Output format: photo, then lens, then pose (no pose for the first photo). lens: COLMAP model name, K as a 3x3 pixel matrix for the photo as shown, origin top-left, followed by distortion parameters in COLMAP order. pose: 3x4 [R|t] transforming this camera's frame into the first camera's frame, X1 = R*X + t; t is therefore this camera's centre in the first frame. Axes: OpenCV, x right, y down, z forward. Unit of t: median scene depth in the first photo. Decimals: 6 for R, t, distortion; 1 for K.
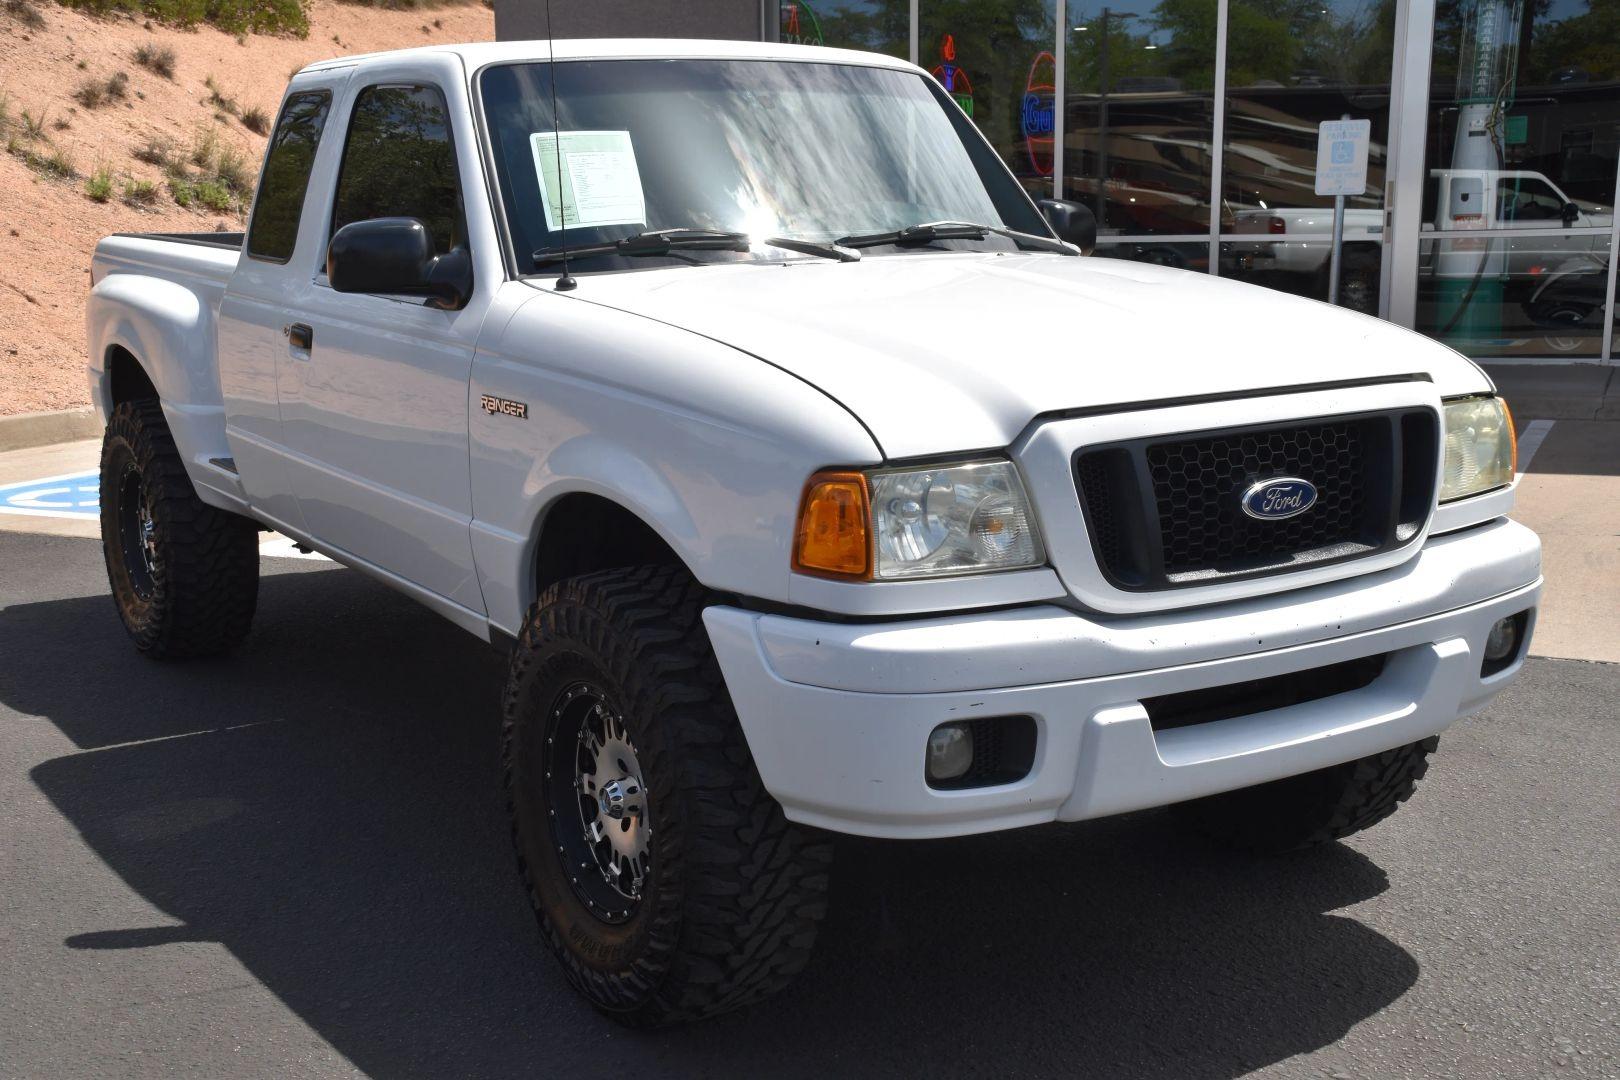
lens RADIAL K [[1886.7, 0, 838.3], [0, 1886.7, 547.7], [0, 0, 1]] dist [0.022215, 0.482385]
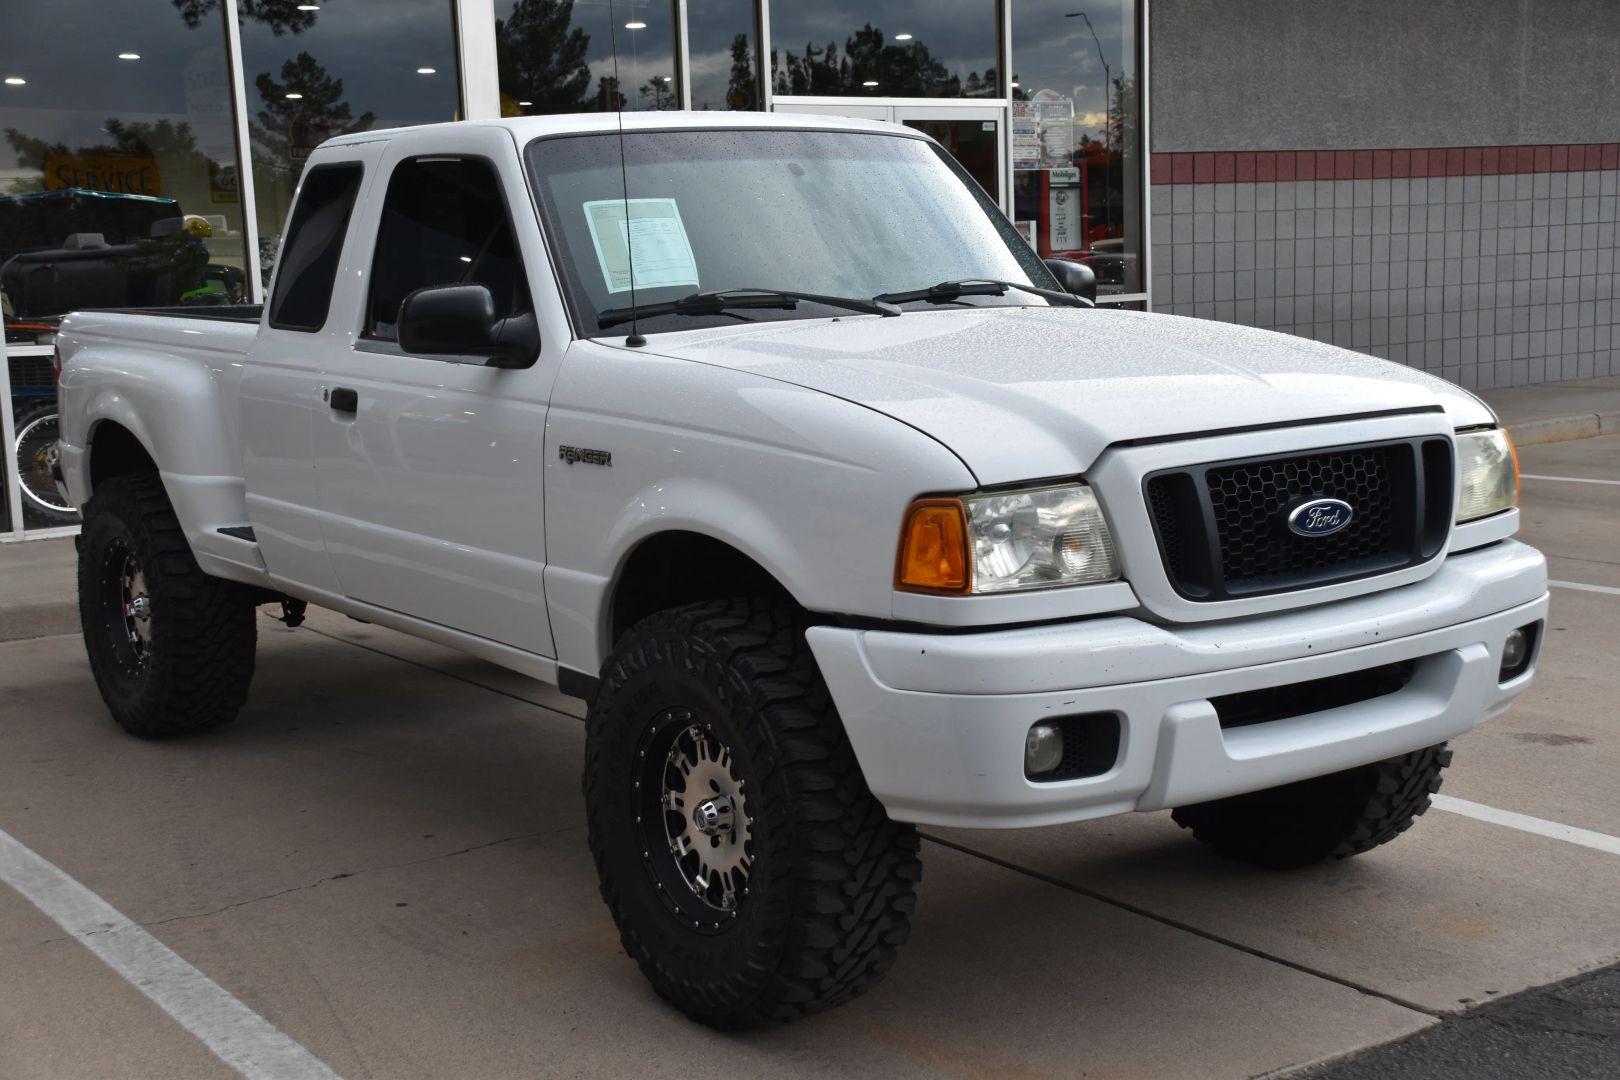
lens RADIAL K [[2132.4, 0, 800.6], [0, 2132.4, 586.5], [0, 0, 1]] dist [0.161003, 0.032119]
pose [[0.997934, -0.025284, 0.059064, -0.134814], [0.027405, 0.998998, -0.035371, 0.046981], [-0.058110, 0.036917, 0.997627, -0.217746]]
